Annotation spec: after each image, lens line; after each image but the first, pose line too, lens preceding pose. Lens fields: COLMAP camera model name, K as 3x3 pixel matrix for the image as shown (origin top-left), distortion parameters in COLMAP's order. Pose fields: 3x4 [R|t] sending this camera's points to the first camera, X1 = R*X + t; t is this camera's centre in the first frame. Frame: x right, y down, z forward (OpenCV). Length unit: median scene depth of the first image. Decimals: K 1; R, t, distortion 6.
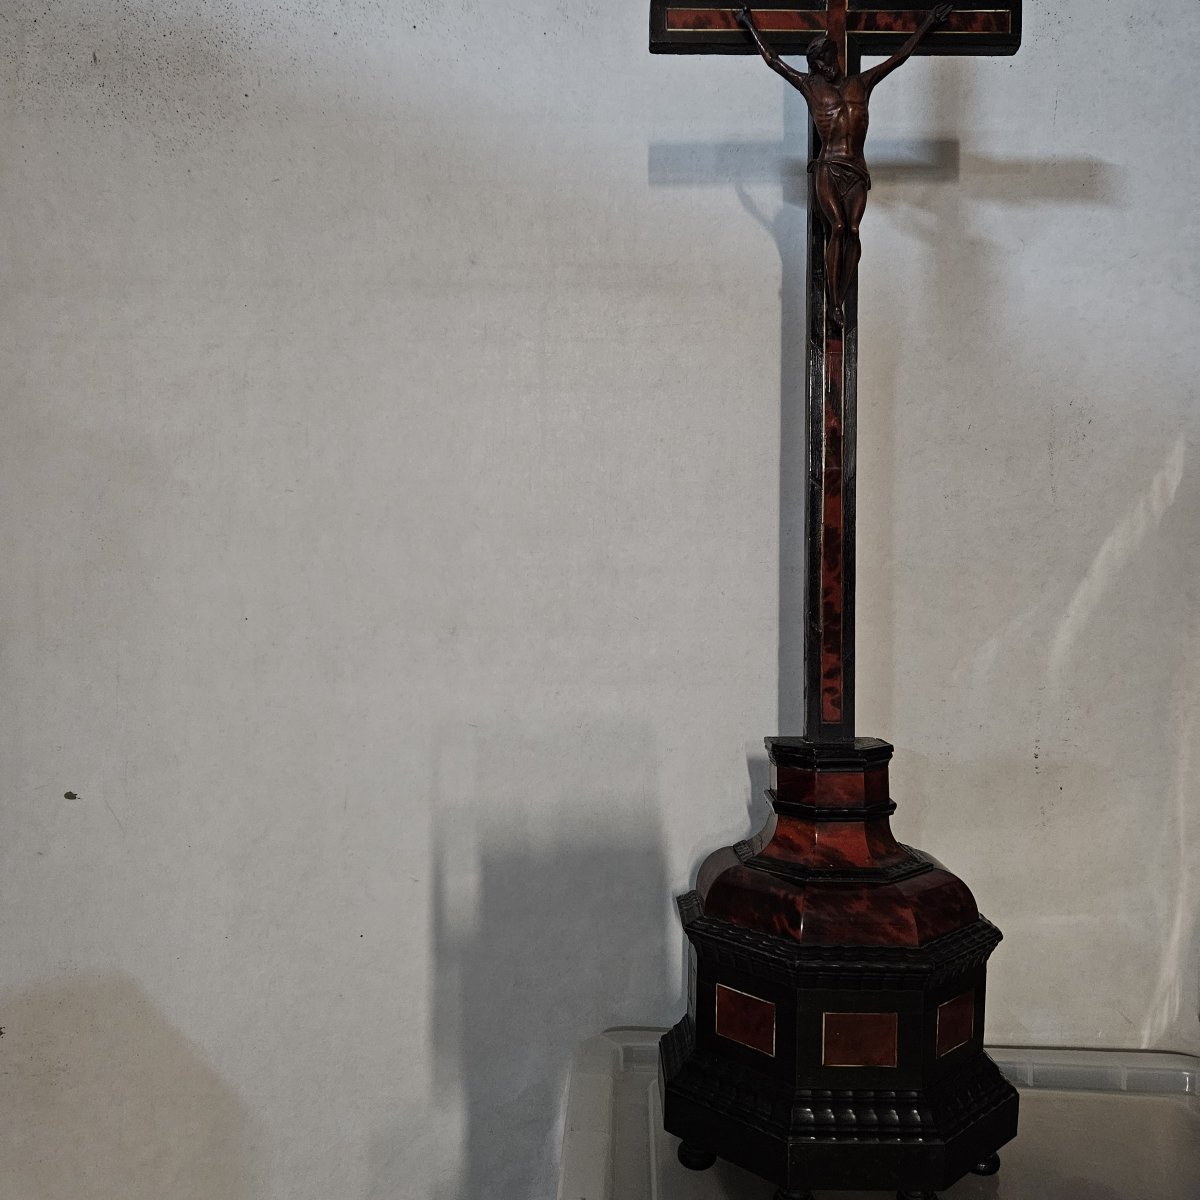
lens RADIAL K [[984.3, 0, 600.0], [0, 984.3, 600.0], [0, 0, 1]] dist [0.056780, -0.060766]
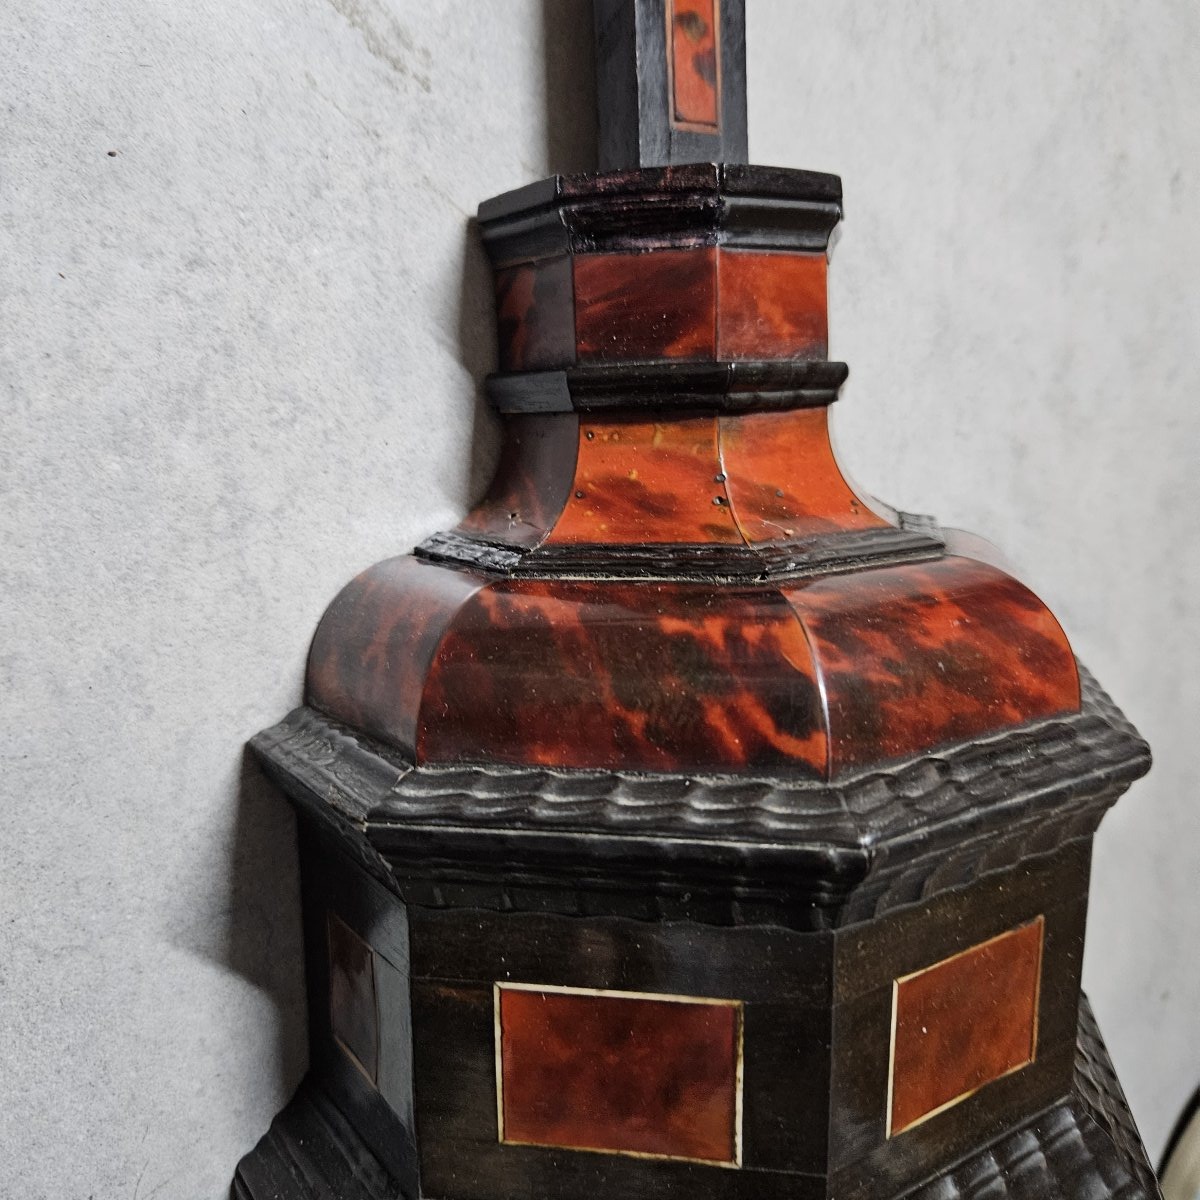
lens RADIAL K [[1119.9, 0, 572.2], [0, 1119.9, 609.6], [0, 0, 1]] dist [0.045800, -0.109663]
pose [[0.836975, -0.130420, 0.531473, -0.019075], [0.041969, 0.983624, 0.175281, 0.224656], [-0.545629, -0.124401, 0.828742, 0.730293]]
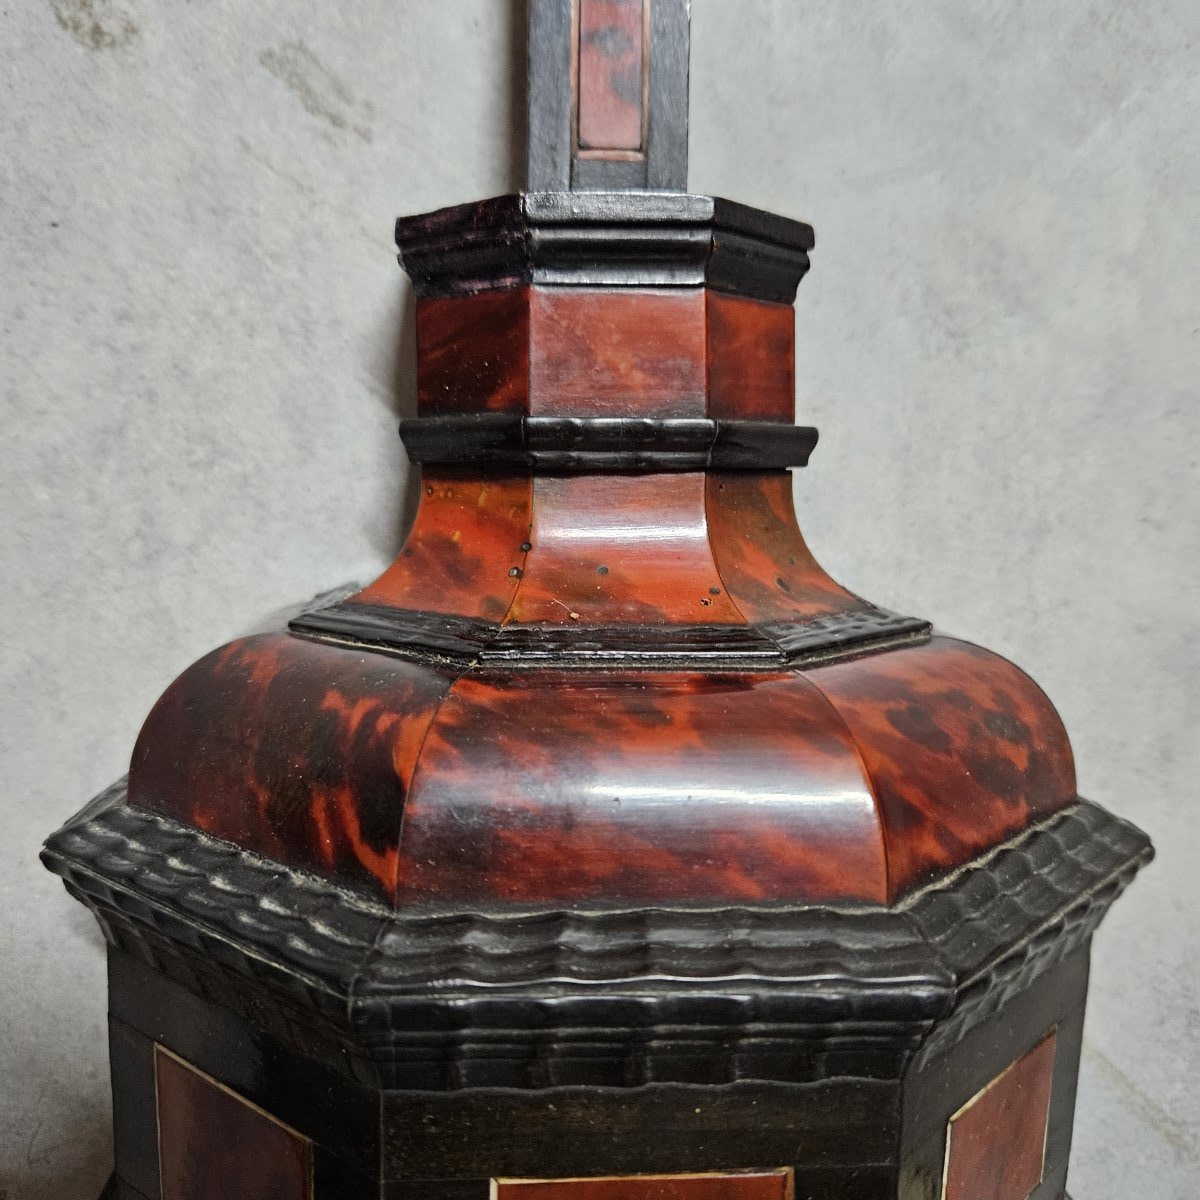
lens RADIAL K [[1119.9, 0, 572.2], [0, 1119.9, 609.6], [0, 0, 1]] dist [0.045800, -0.109663]
pose [[0.997460, -0.005816, 0.070988, 0.209842], [-0.002642, 0.992952, 0.118485, 0.228472], [-0.071177, -0.118371, 0.990415, 0.692345]]
